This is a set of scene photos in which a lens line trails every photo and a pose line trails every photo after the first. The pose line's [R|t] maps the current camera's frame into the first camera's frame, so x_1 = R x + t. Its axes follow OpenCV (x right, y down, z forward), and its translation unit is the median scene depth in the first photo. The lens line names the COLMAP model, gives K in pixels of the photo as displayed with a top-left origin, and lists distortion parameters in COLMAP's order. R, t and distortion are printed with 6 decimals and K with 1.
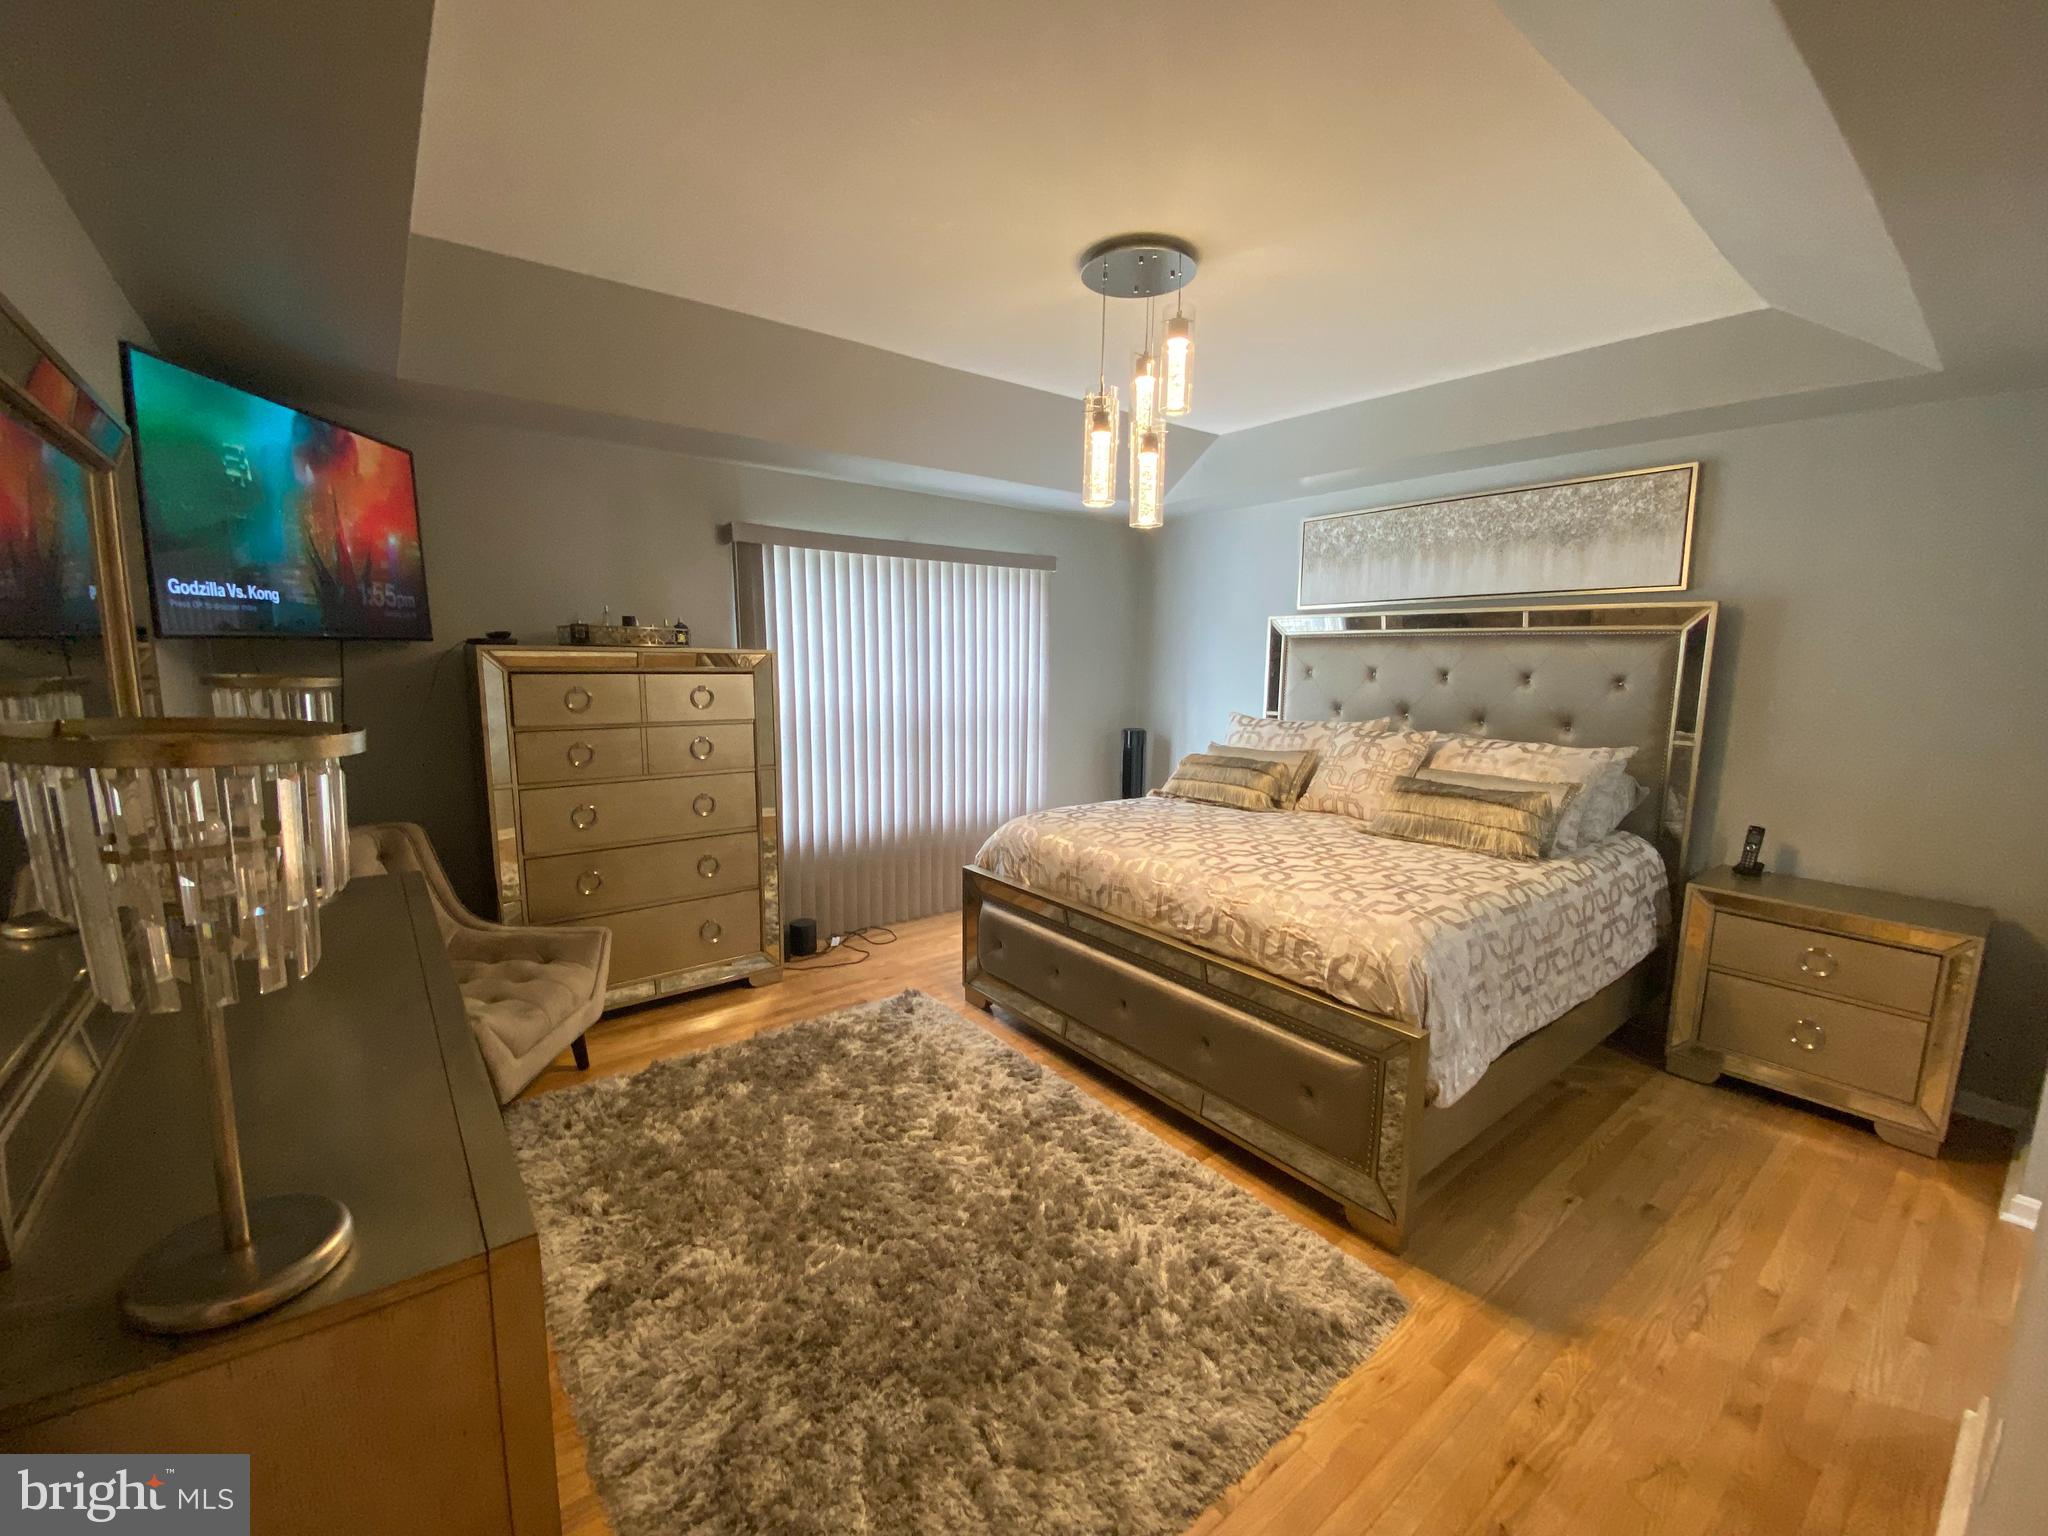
lens RADIAL K [[822.0, 0, 1027.5], [0, 822.0, 773.9], [0, 0, 1]] dist [0.050695, -0.033325]
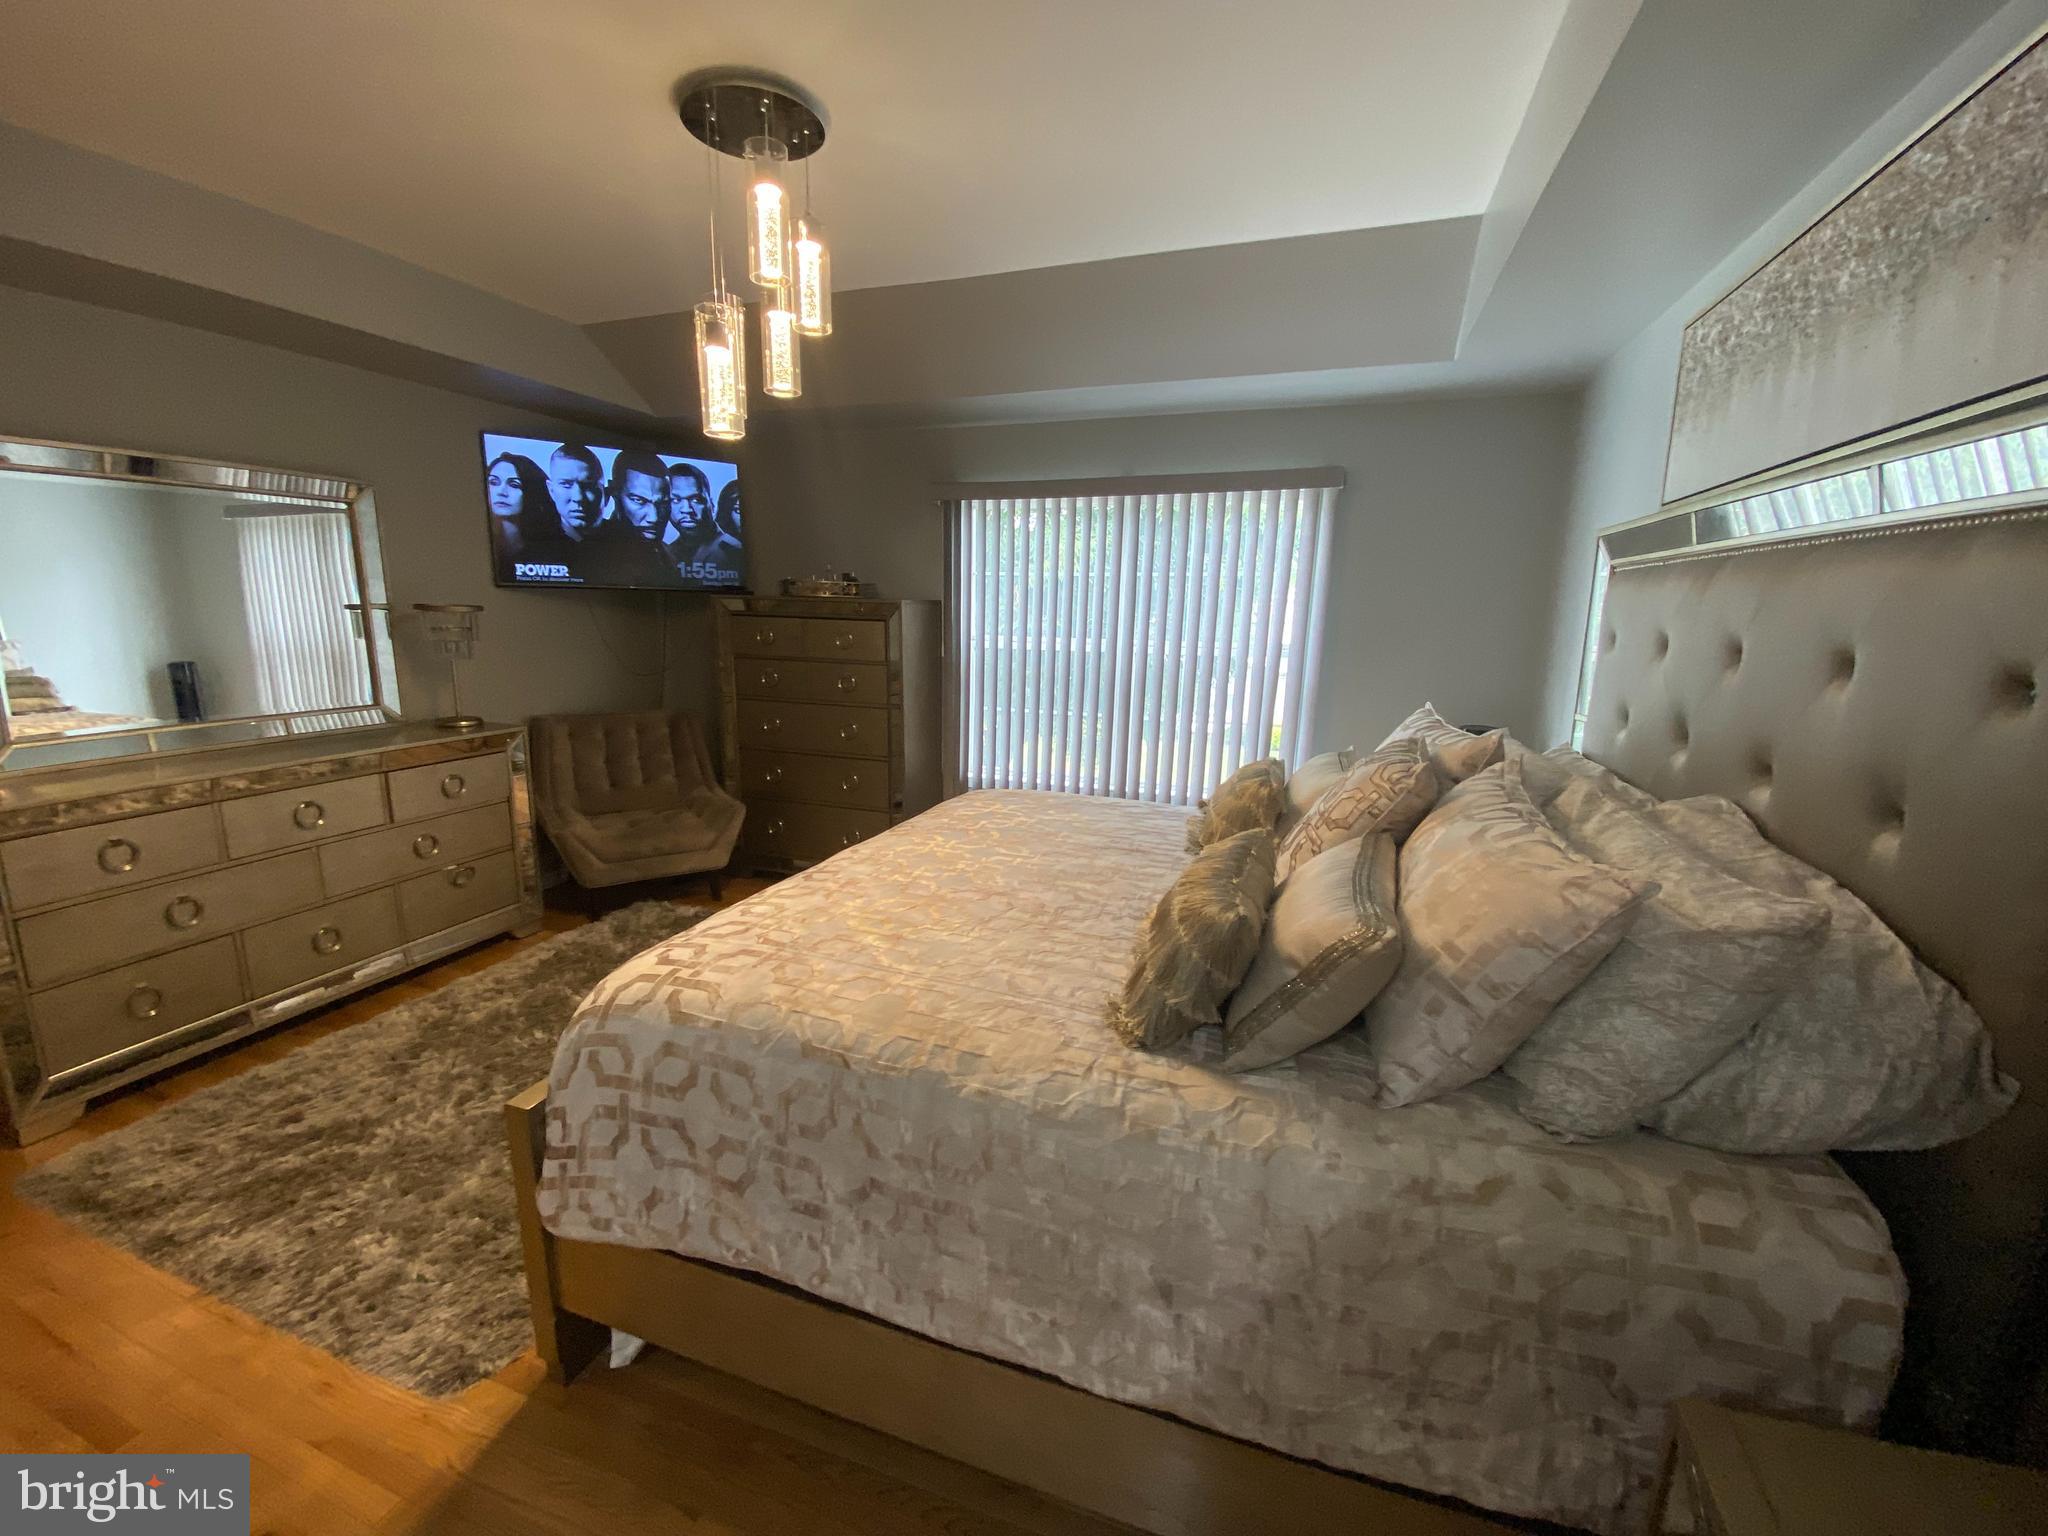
lens RADIAL K [[822.0, 0, 1027.5], [0, 822.0, 773.9], [0, 0, 1]] dist [0.050695, -0.033325]
pose [[0.535730, 0.167800, -0.827548, 0.797899], [-0.131468, 0.984680, 0.114552, -0.074153], [0.834092, 0.047427, 0.549583, 0.595710]]
